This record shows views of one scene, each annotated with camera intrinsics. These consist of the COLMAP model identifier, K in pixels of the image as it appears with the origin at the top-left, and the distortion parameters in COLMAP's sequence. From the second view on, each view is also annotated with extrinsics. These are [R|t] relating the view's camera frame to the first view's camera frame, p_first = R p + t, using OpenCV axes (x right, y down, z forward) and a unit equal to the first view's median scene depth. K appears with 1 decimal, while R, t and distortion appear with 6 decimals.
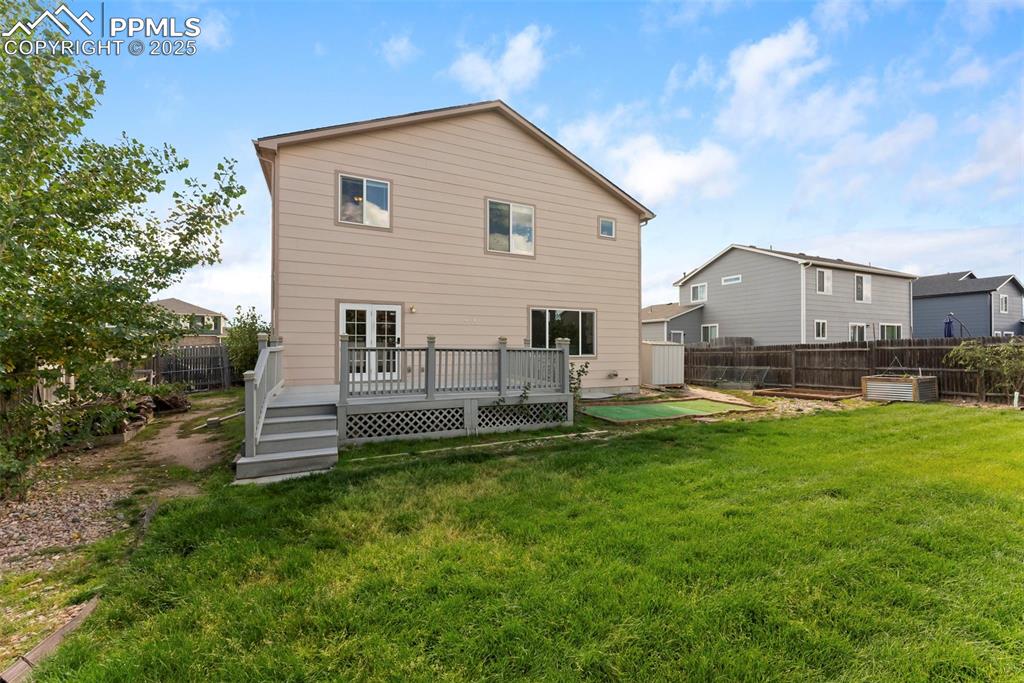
lens RADIAL K [[414.5, 0, 524.2], [0, 414.5, 344.2], [0, 0, 1]] dist [0.000050, -0.000002]
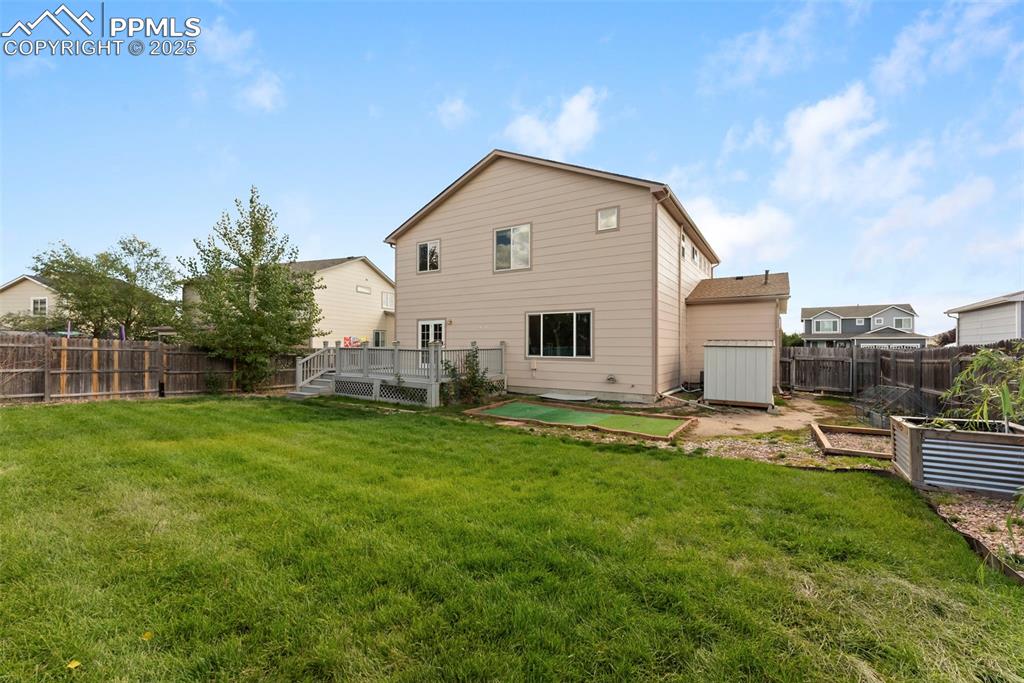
lens RADIAL K [[414.5, 0, 524.2], [0, 414.5, 344.2], [0, 0, 1]] dist [0.000050, -0.000002]
pose [[0.525814, -0.002160, -0.850597, 1.079238], [0.001438, 0.999998, -0.001650, -0.001959], [0.850598, -0.000356, 0.525816, 0.432192]]
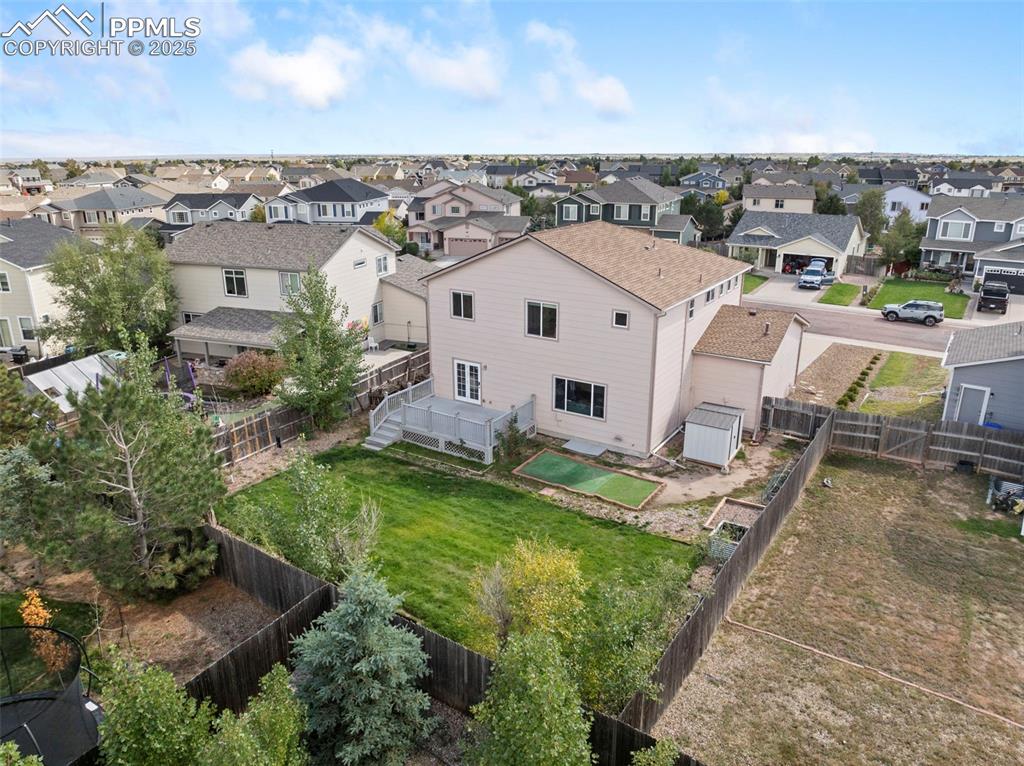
lens RADIAL K [[722.7, 0, 512.0], [0, 722.7, 383.0], [0, 0, 1]] dist [-0.036828, -0.006759]
pose [[0.514146, 0.266422, -0.815275, 2.113020], [0.006530, 0.949290, 0.314334, -0.909652], [0.857678, -0.166937, 0.486334, -0.332186]]
